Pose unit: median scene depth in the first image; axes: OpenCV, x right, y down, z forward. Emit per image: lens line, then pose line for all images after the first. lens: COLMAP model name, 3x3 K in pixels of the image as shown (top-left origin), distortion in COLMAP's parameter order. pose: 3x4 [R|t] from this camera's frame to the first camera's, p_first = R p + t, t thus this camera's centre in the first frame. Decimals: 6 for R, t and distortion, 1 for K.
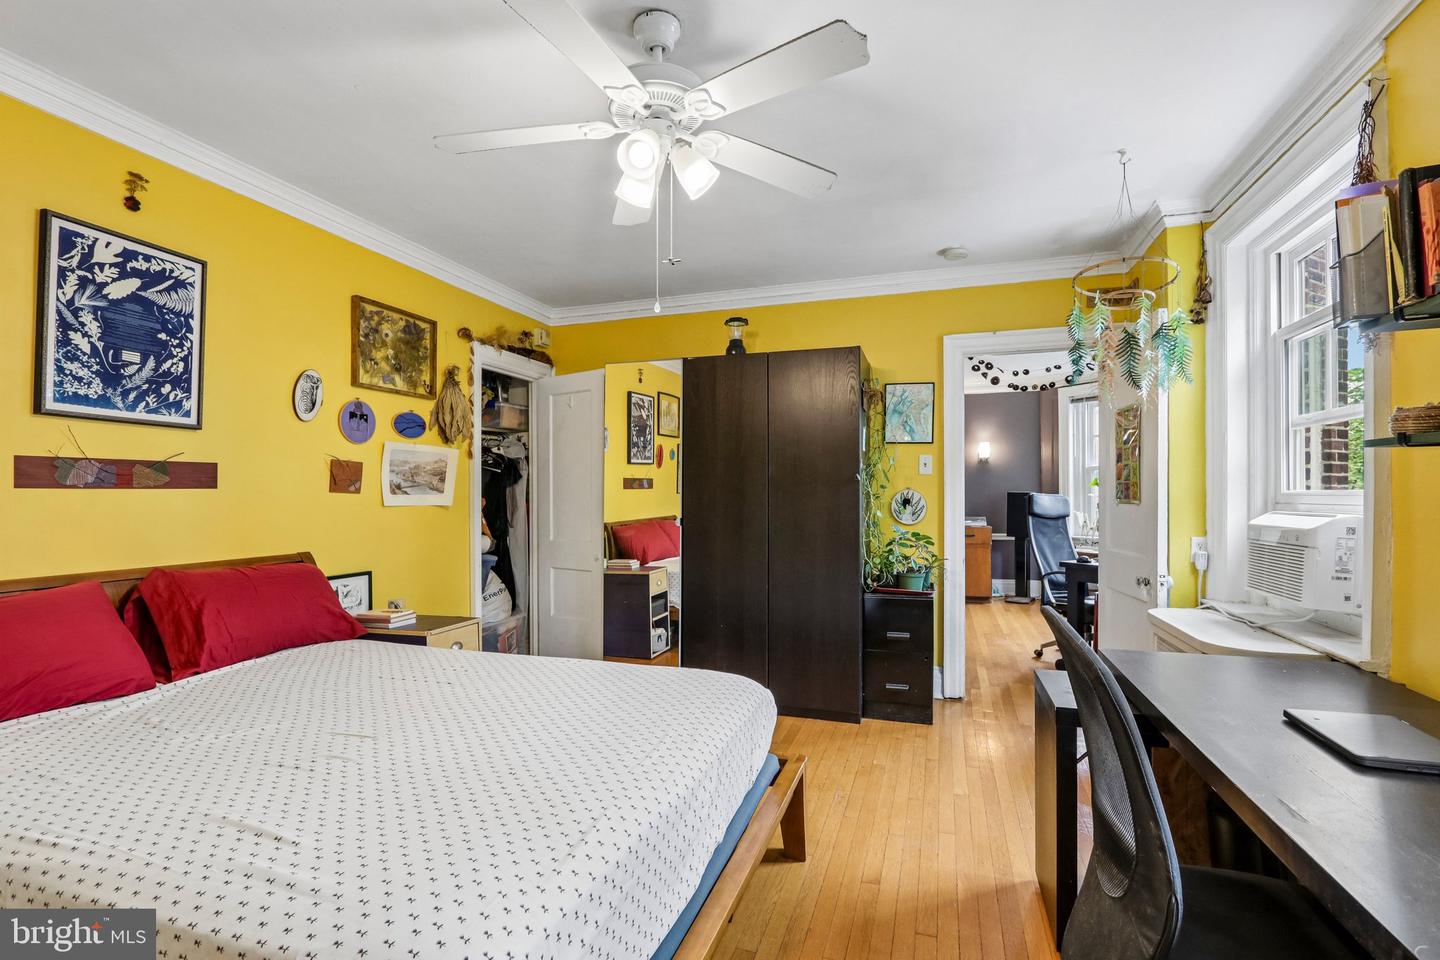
lens RADIAL K [[668.5, 0, 717.2], [0, 668.5, 487.6], [0, 0, 1]] dist [-0.015498, 0.001207]
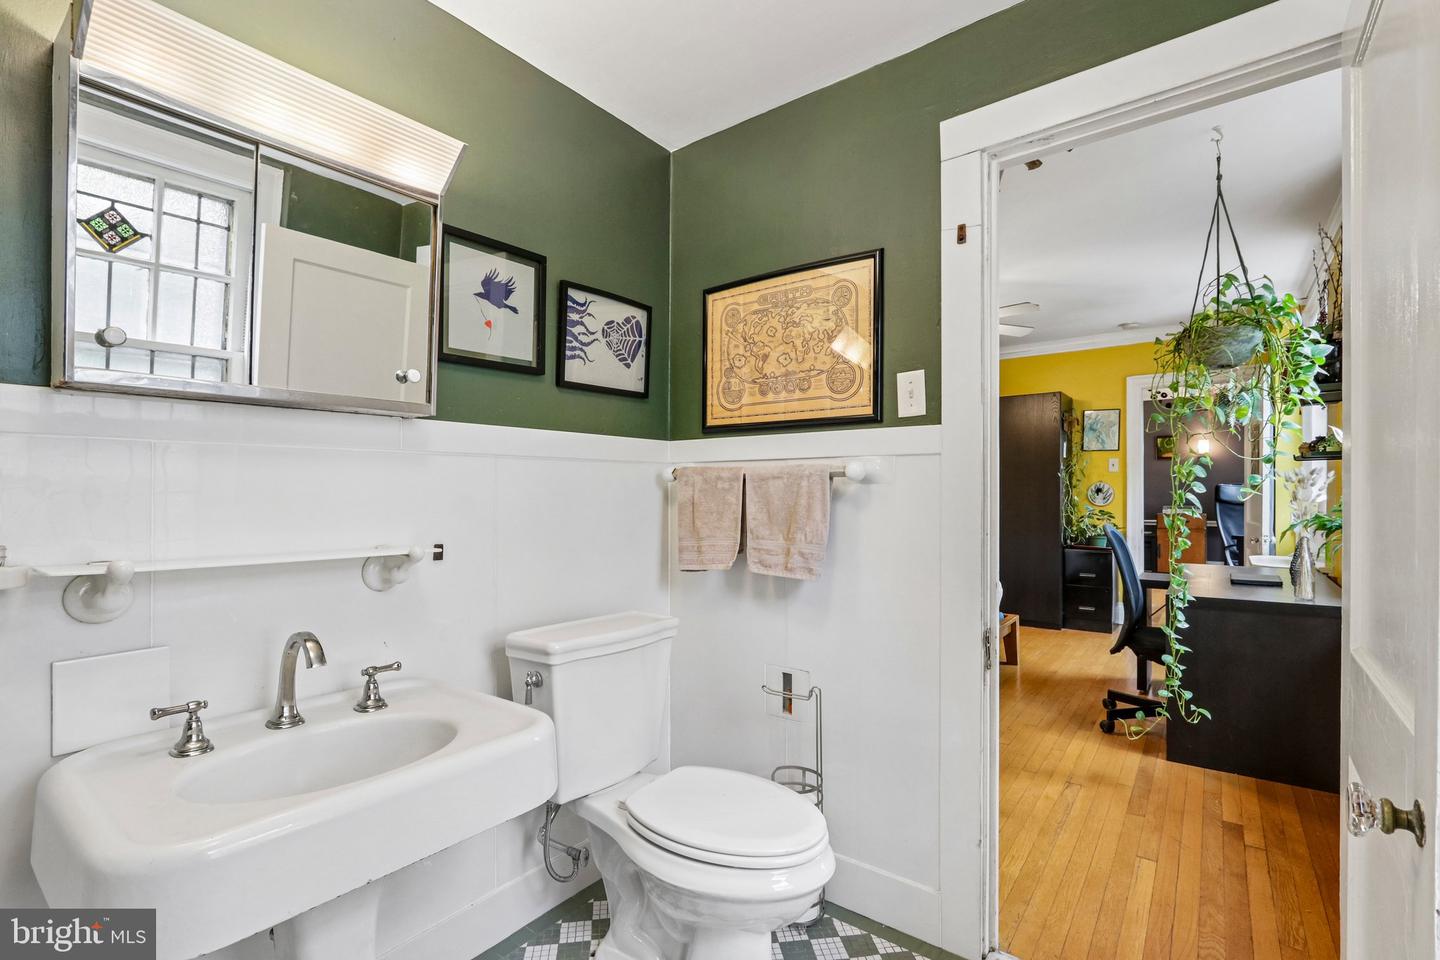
lens RADIAL K [[668.5, 0, 721.7], [0, 668.5, 490.2], [0, 0, 1]] dist [-0.015498, 0.001207]
pose [[0.949059, -0.002479, -0.315089, -0.074658], [0.006202, 0.999922, 0.010812, 0.000039], [0.315038, -0.012215, 0.949000, -1.089919]]
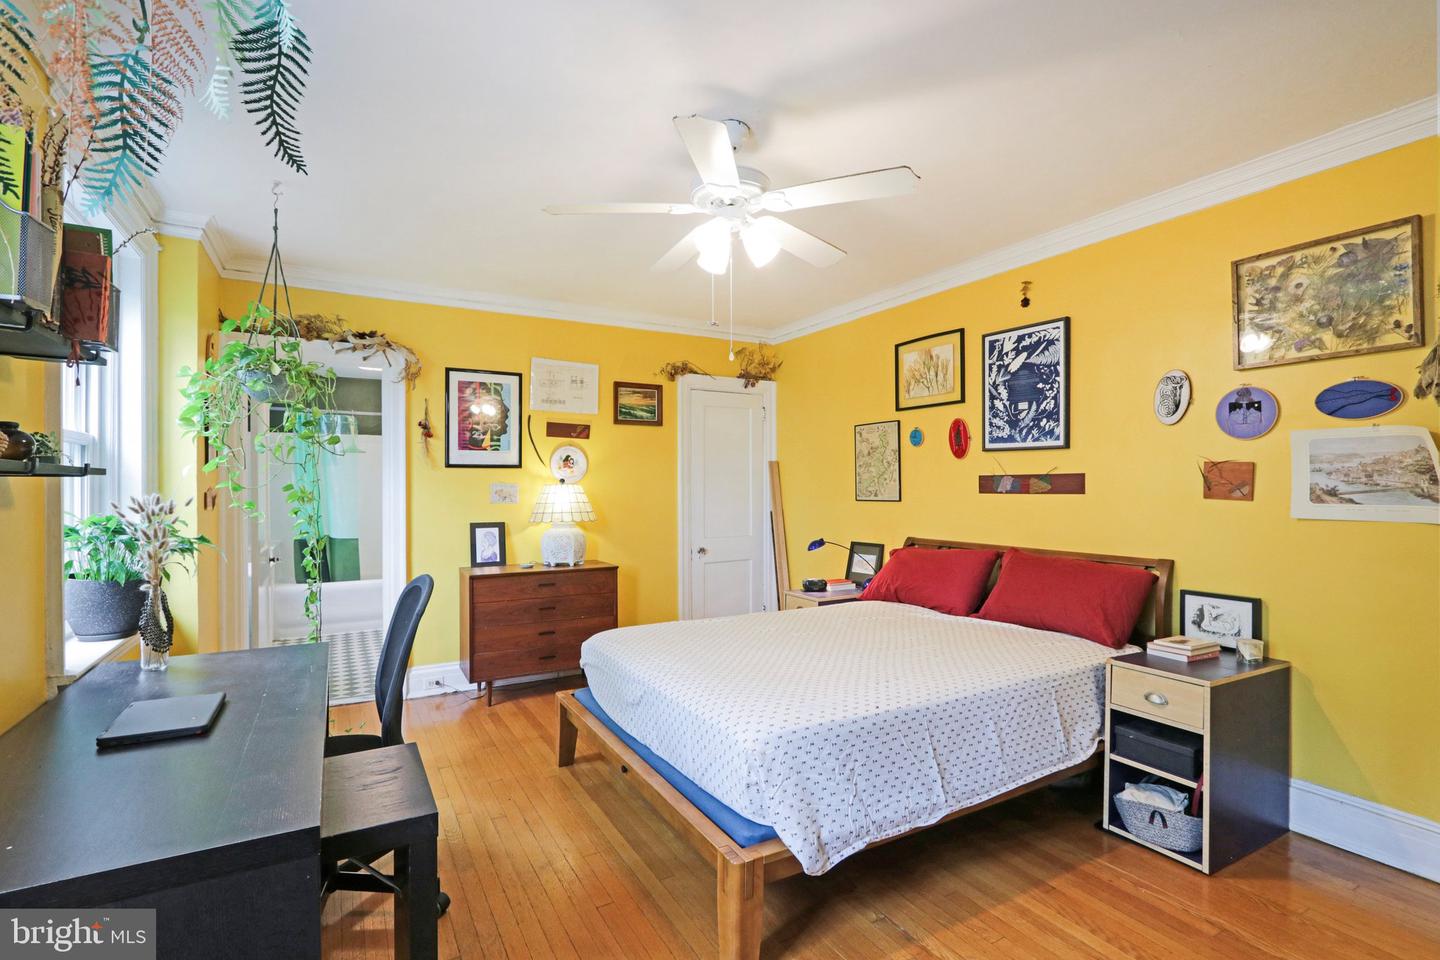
lens RADIAL K [[668.5, 0, 709.8], [0, 668.5, 478.8], [0, 0, 1]] dist [-0.015498, 0.001207]
pose [[-0.671736, -0.003864, -0.740780, 0.654046], [0.010420, 0.999838, -0.014663, -0.016614], [0.740717, -0.017569, -0.671587, 1.370937]]
